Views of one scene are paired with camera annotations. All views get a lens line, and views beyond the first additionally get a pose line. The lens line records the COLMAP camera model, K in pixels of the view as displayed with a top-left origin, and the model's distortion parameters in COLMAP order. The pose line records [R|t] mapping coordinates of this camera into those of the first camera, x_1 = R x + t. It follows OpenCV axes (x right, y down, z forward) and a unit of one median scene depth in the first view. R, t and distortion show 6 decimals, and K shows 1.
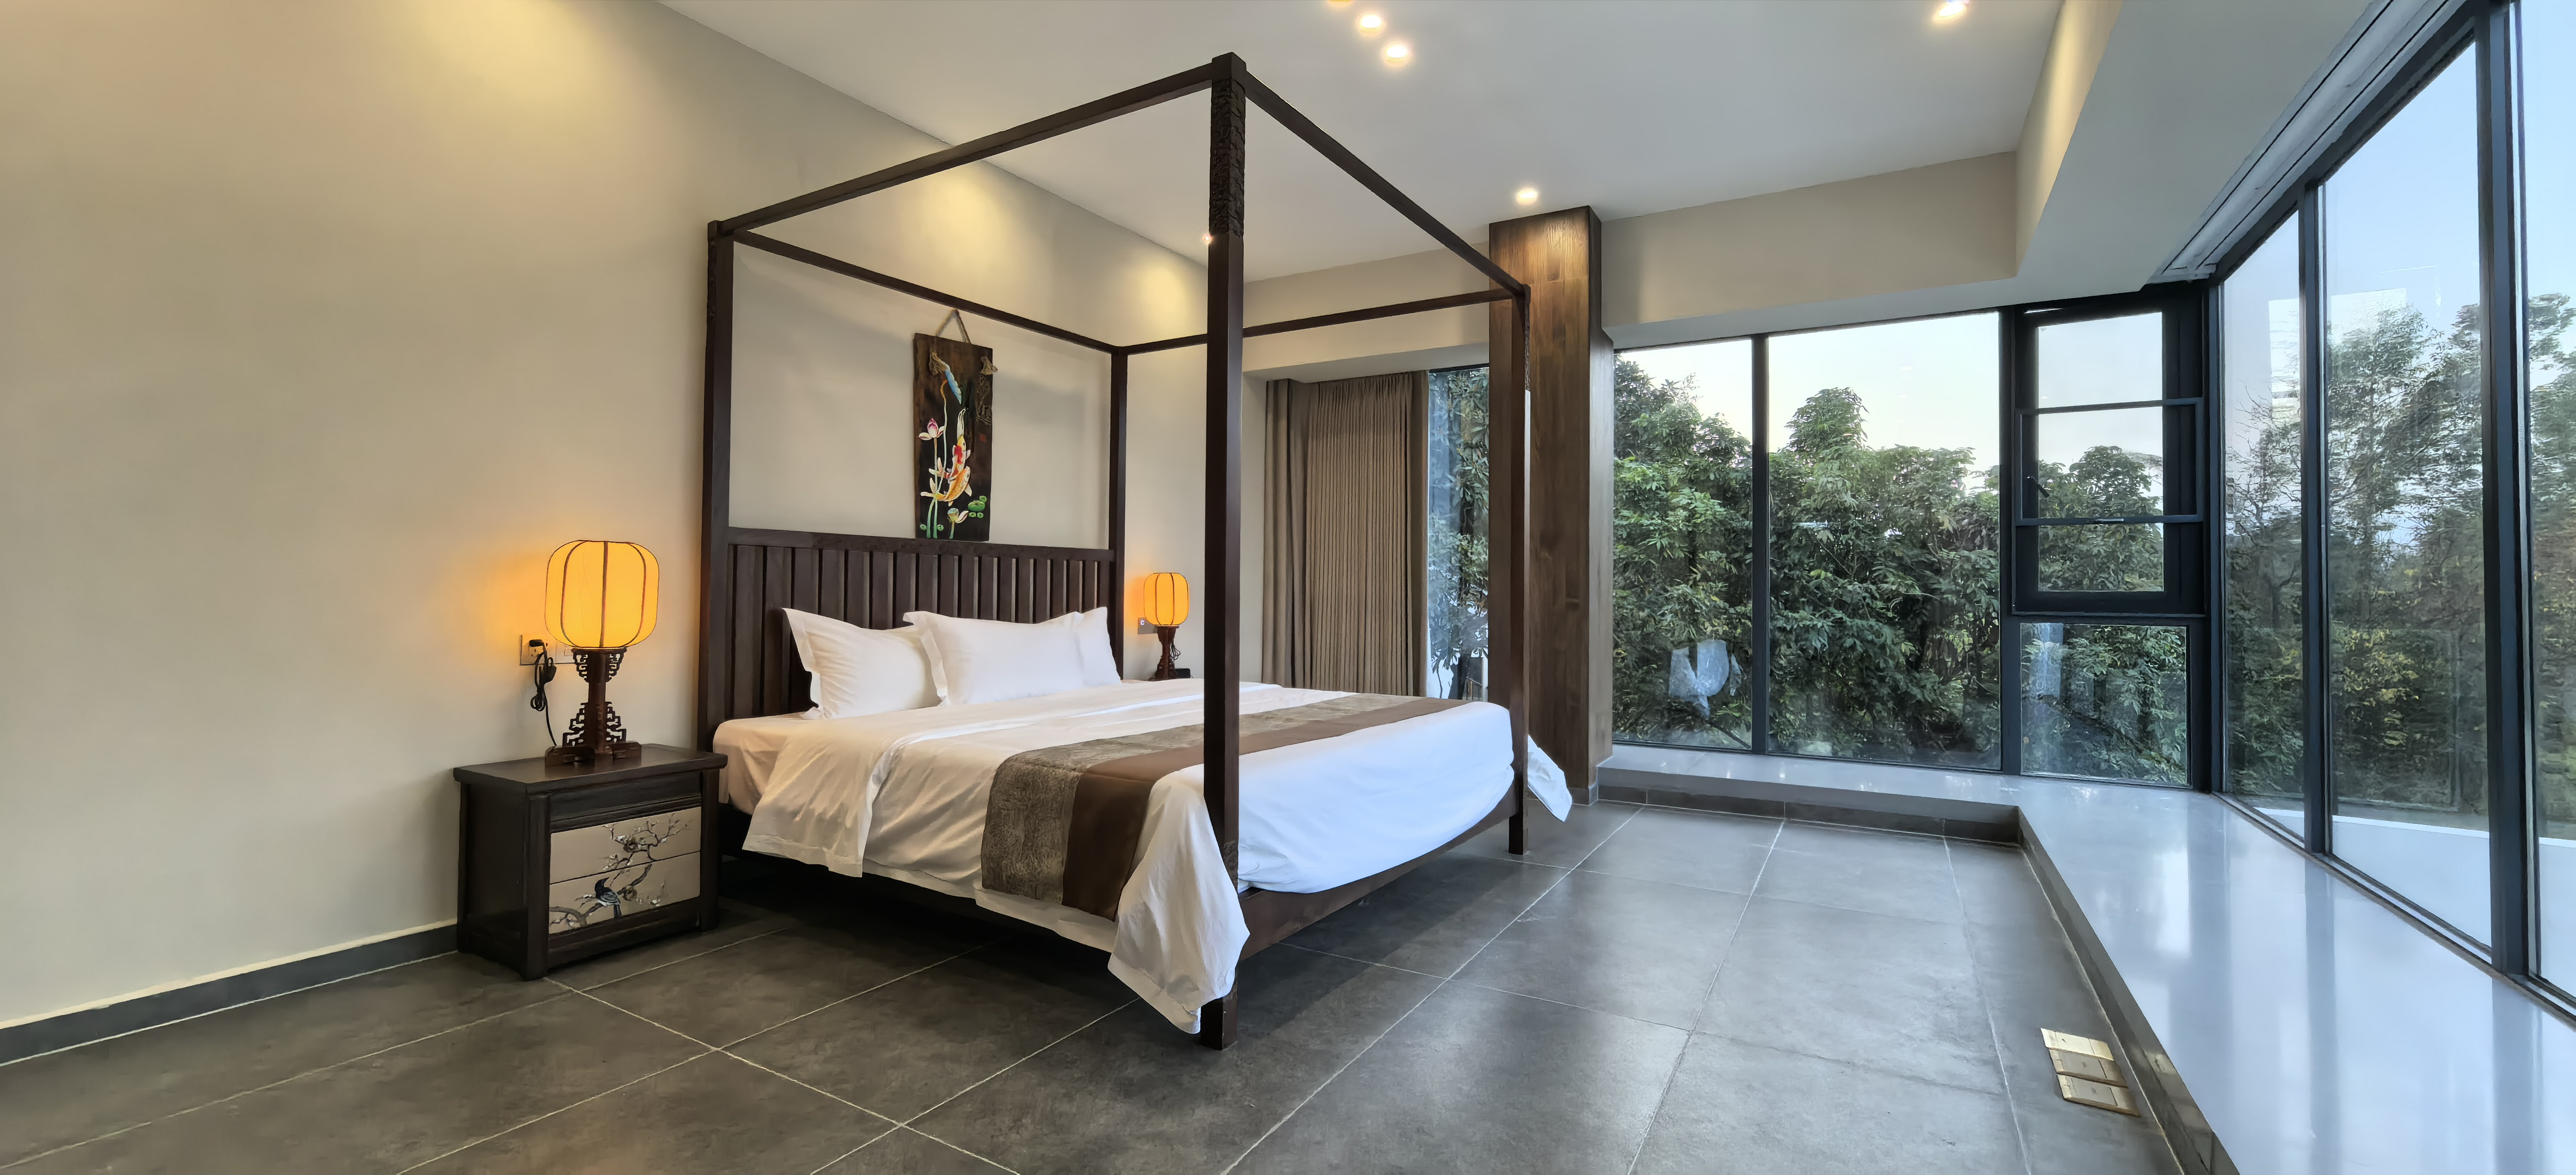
lens RADIAL K [[1016.4, 0, 1288.0], [0, 1016.4, 587.5], [0, 0, 1]] dist [-0.010739, 0.000010]
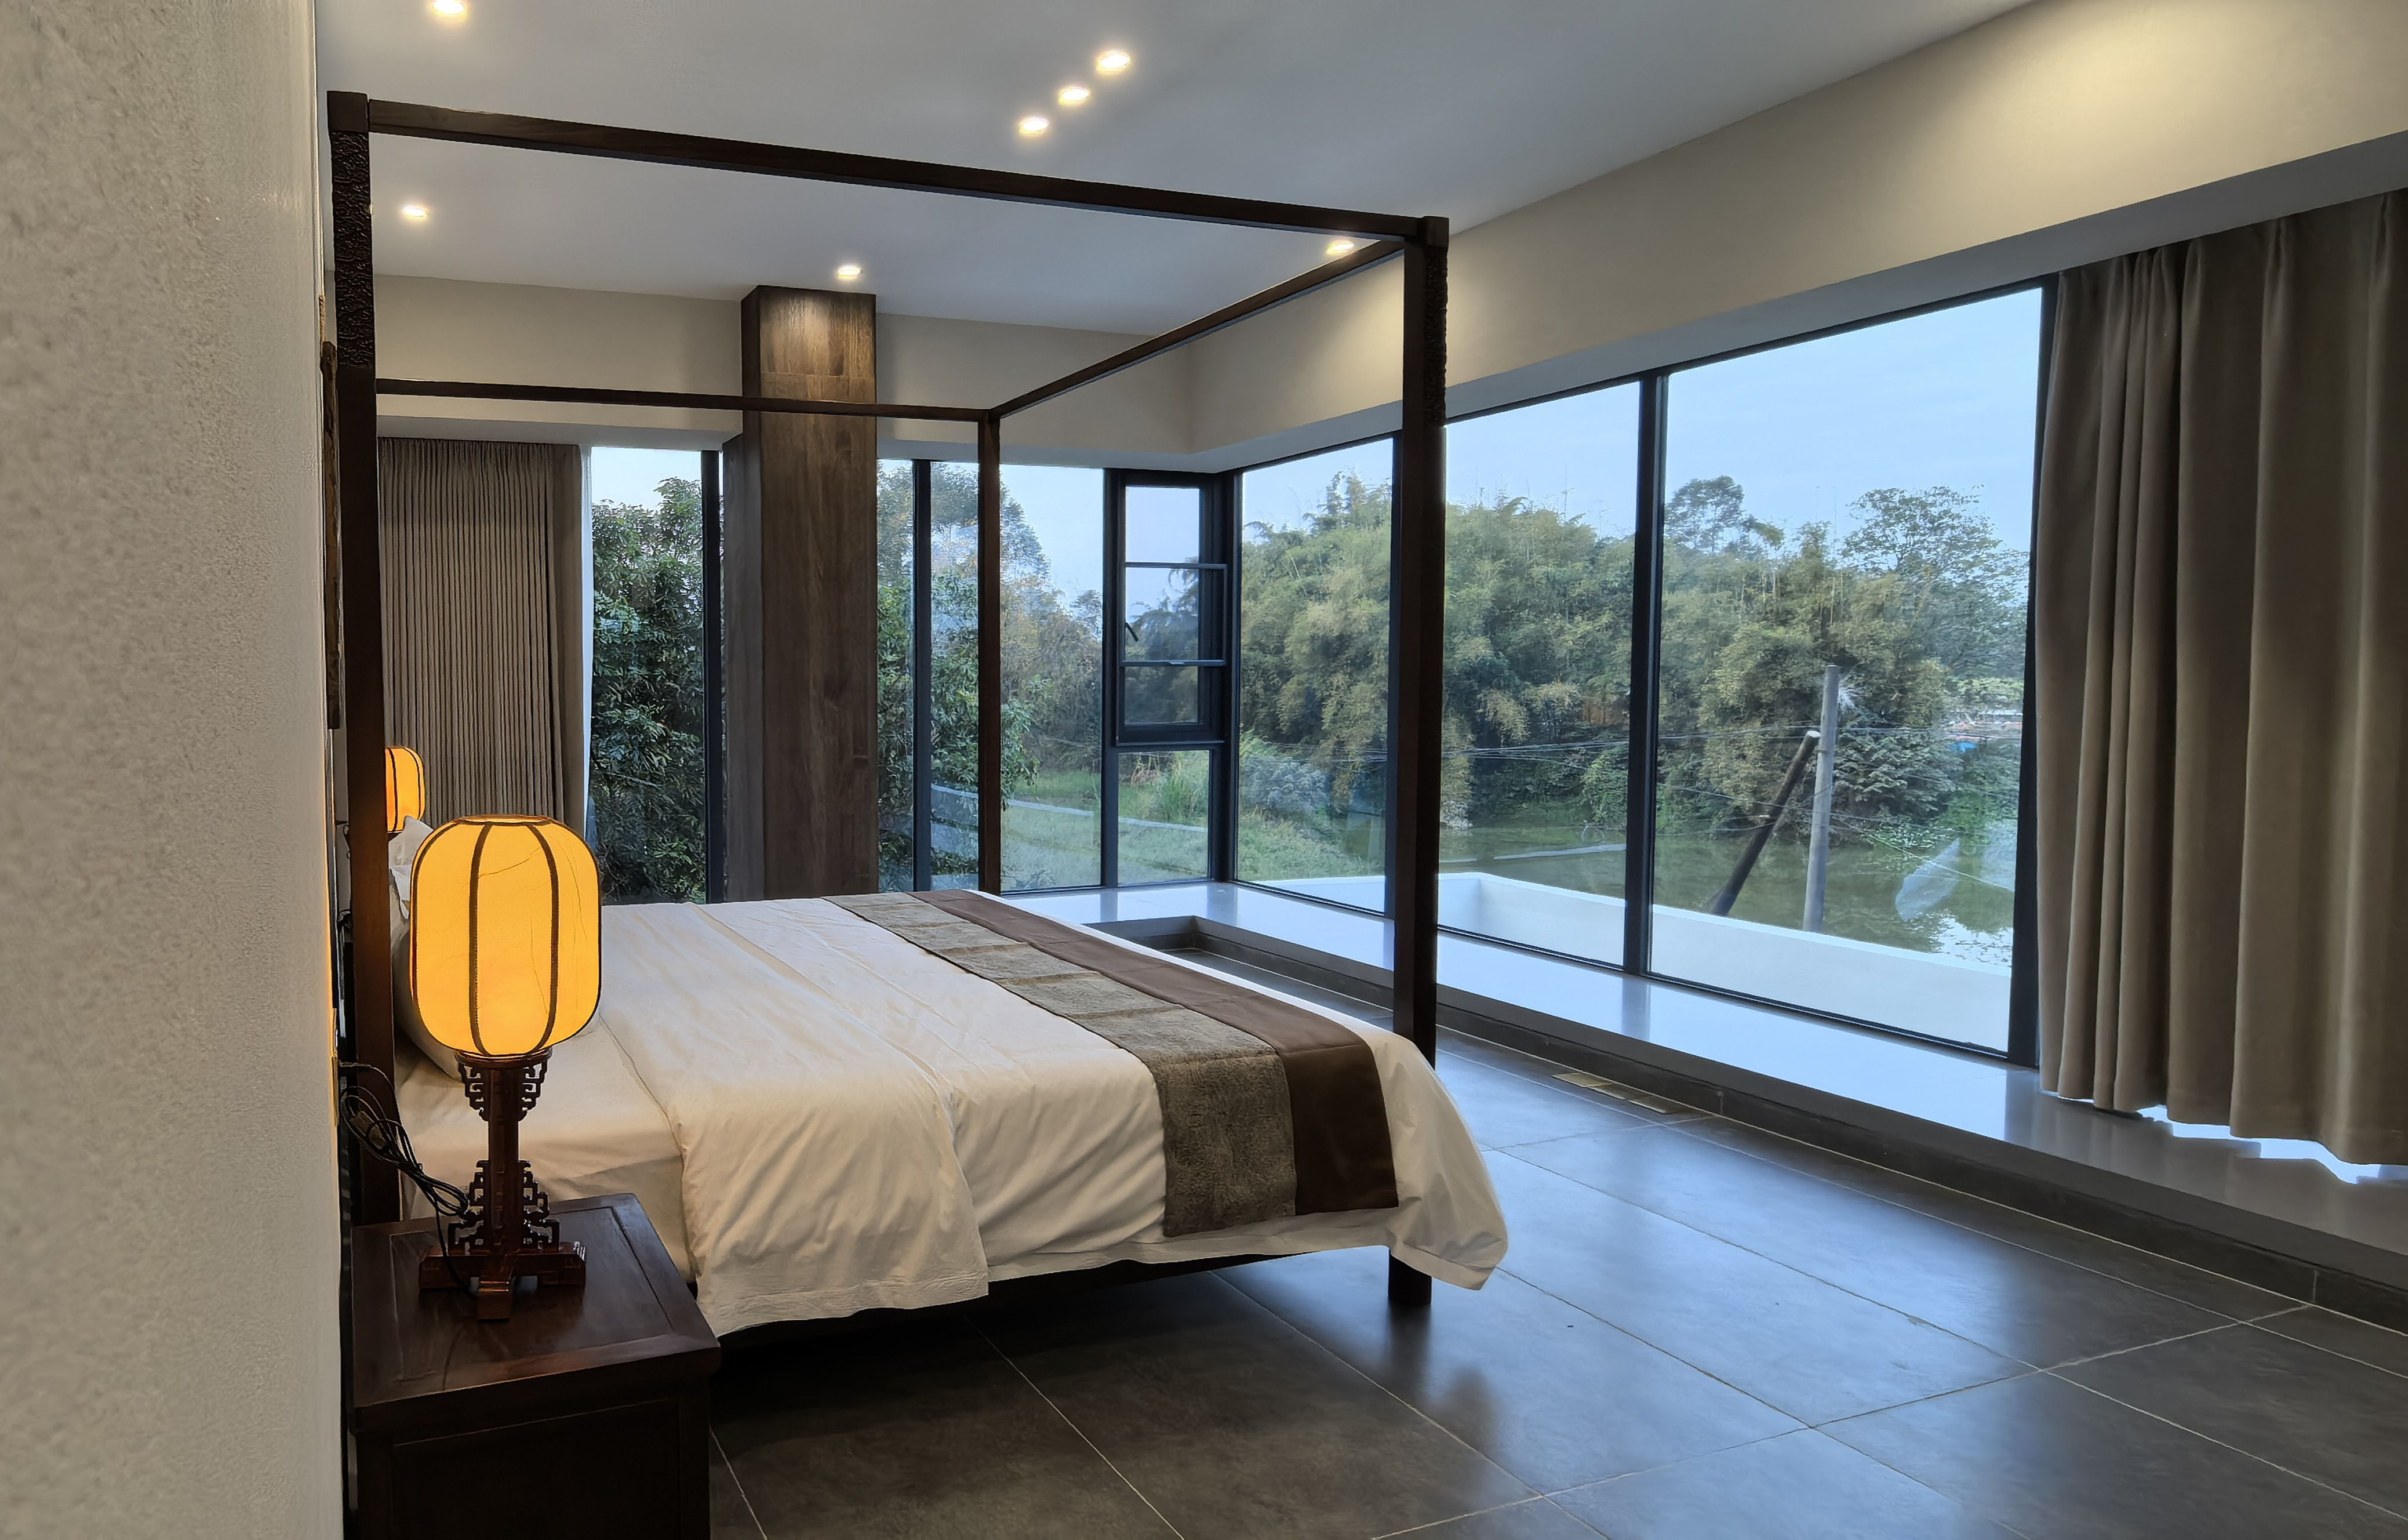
lens RADIAL K [[1170.2, 0, 1204.0], [0, 1170.2, 770.0], [0, 0, 1]] dist [-0.001819, -0.000278]
pose [[0.655368, -0.049405, 0.753692, -0.893879], [0.009815, 0.998331, 0.056907, -0.096744], [-0.755246, -0.029897, 0.654759, 0.407583]]
